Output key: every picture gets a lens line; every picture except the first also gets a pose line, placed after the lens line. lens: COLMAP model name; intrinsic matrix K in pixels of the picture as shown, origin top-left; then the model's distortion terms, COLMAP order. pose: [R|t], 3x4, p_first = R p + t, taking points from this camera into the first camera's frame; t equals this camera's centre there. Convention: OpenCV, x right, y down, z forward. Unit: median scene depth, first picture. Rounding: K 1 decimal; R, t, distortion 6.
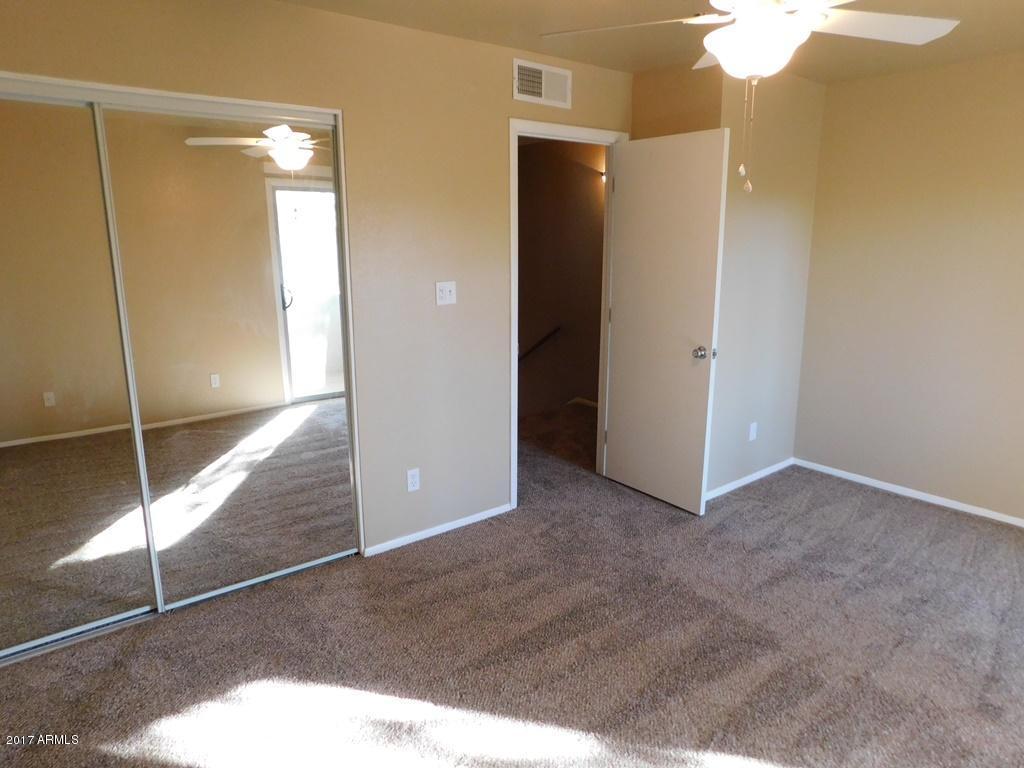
lens RADIAL K [[676.2, 0, 512.0], [0, 676.2, 375.9], [0, 0, 1]] dist [-0.065561, 0.045848]
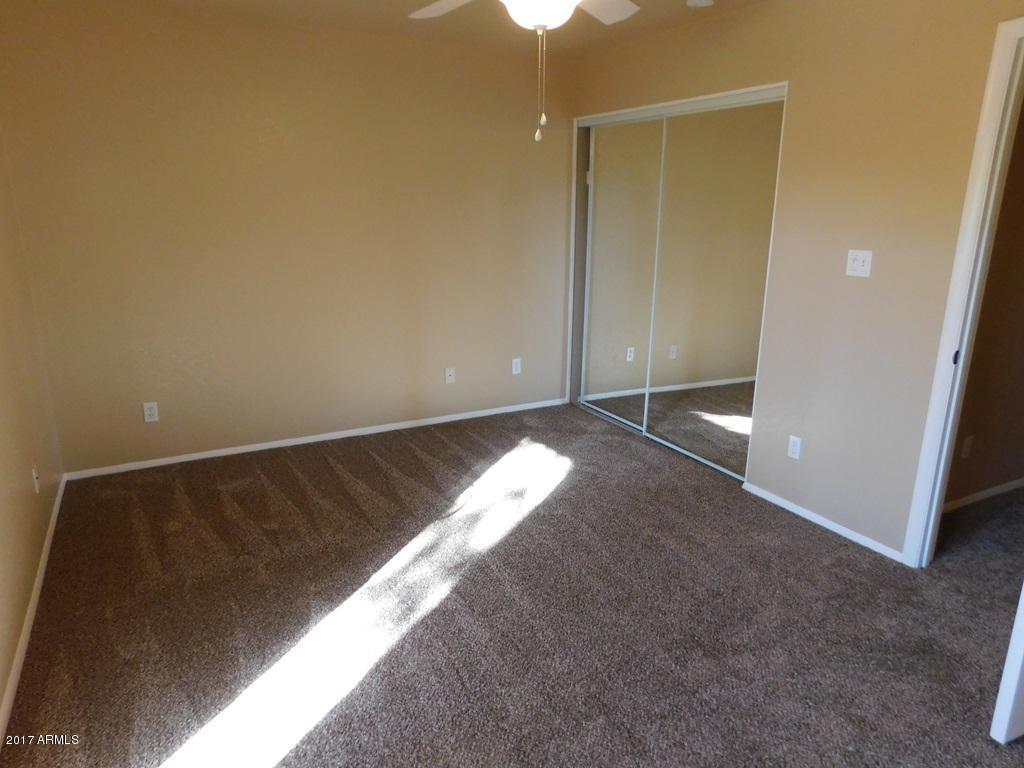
lens RADIAL K [[676.2, 0, 506.1], [0, 676.2, 390.3], [0, 0, 1]] dist [-0.065561, 0.045848]
pose [[-0.183518, 0.265236, -0.946557, 0.867730], [-0.211111, 0.929810, 0.301473, -0.134850], [0.960080, 0.255154, -0.114643, 0.708670]]
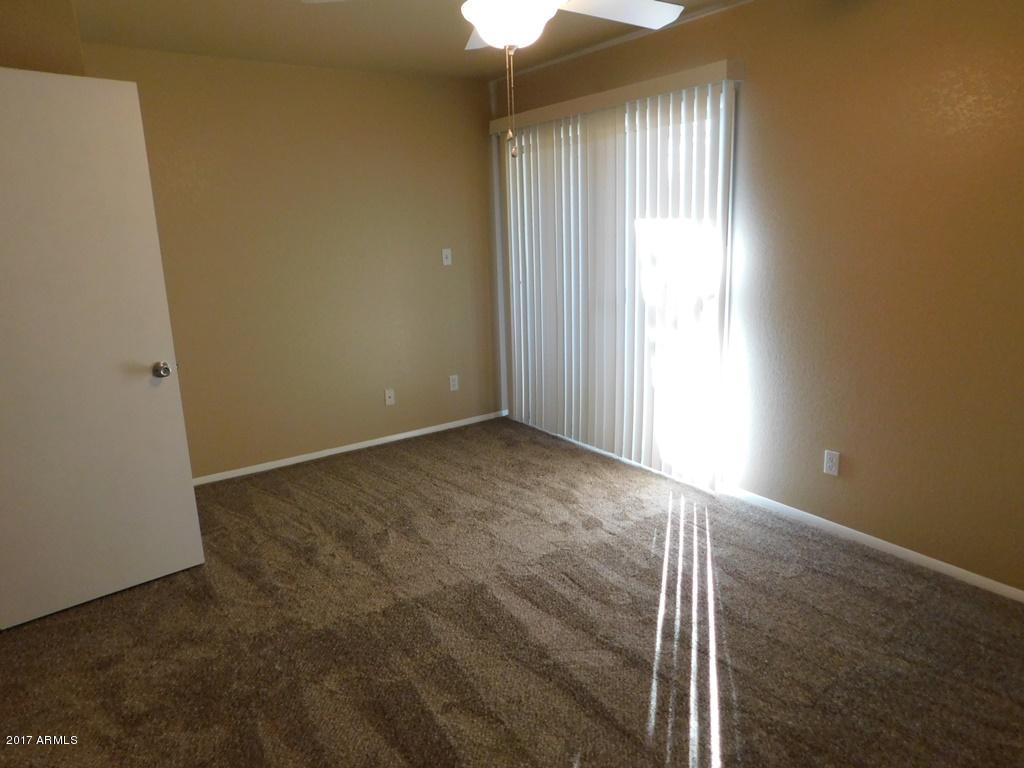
lens RADIAL K [[676.2, 0, 510.4], [0, 676.2, 383.8], [0, 0, 1]] dist [-0.065561, 0.045848]
pose [[0.065157, -0.228664, 0.971323, -0.457731], [0.228190, 0.951013, 0.208575, -0.098009], [-0.971434, 0.208056, 0.114144, 0.588801]]
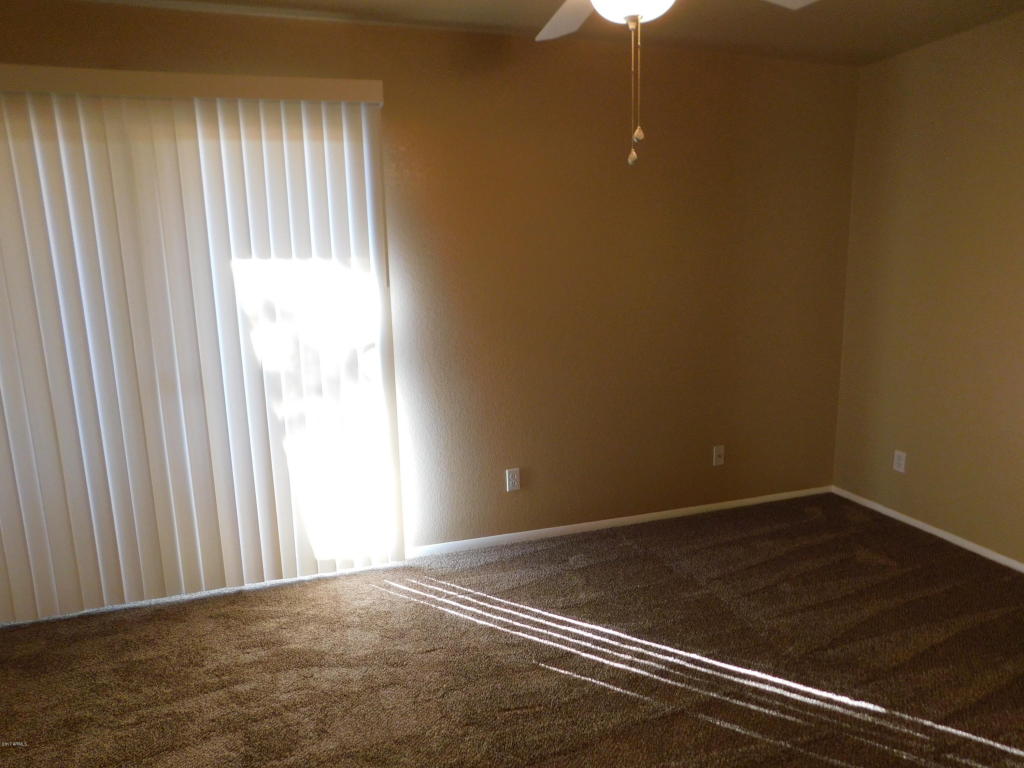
lens RADIAL K [[676.2, 0, 507.9], [0, 676.2, 384.4], [0, 0, 1]] dist [-0.065561, 0.045848]
pose [[-0.932736, -0.043787, 0.357892, 0.110388], [0.098645, 0.923738, 0.370105, -0.209781], [-0.346804, 0.380514, -0.857284, 1.114302]]
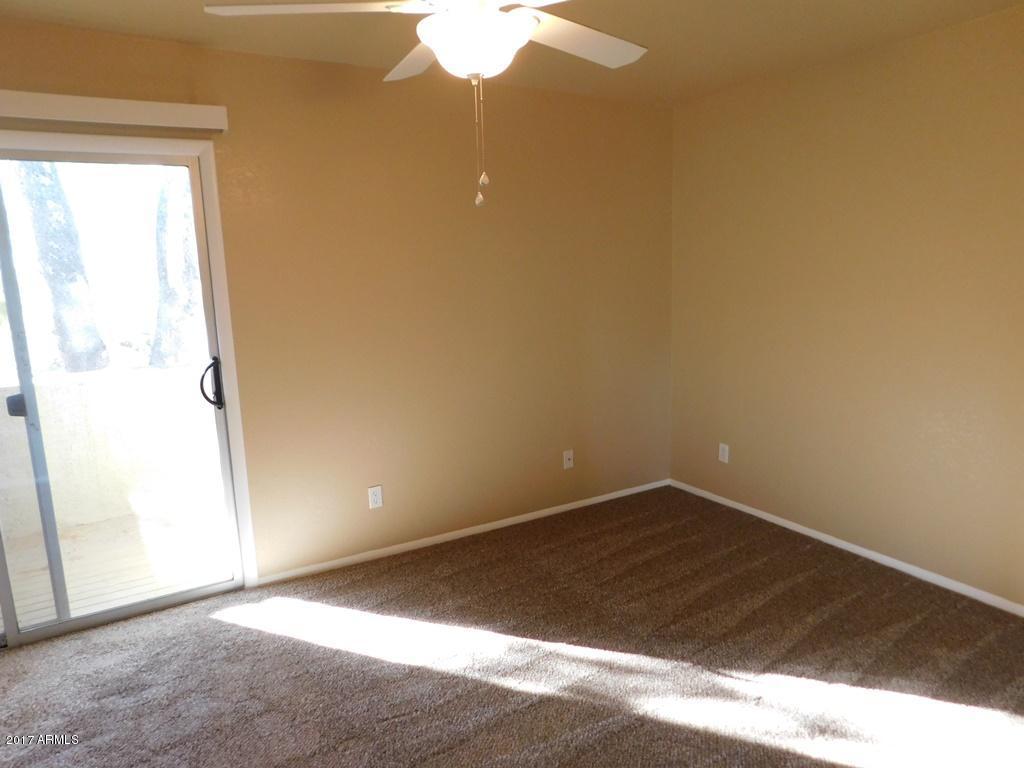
lens RADIAL K [[676.2, 0, 516.6], [0, 676.2, 383.9], [0, 0, 1]] dist [-0.065561, 0.045848]
pose [[-0.990786, 0.005482, 0.135328, 0.105029], [0.056106, 0.926030, 0.373258, -0.236101], [-0.123272, 0.377411, -0.917804, 1.153823]]
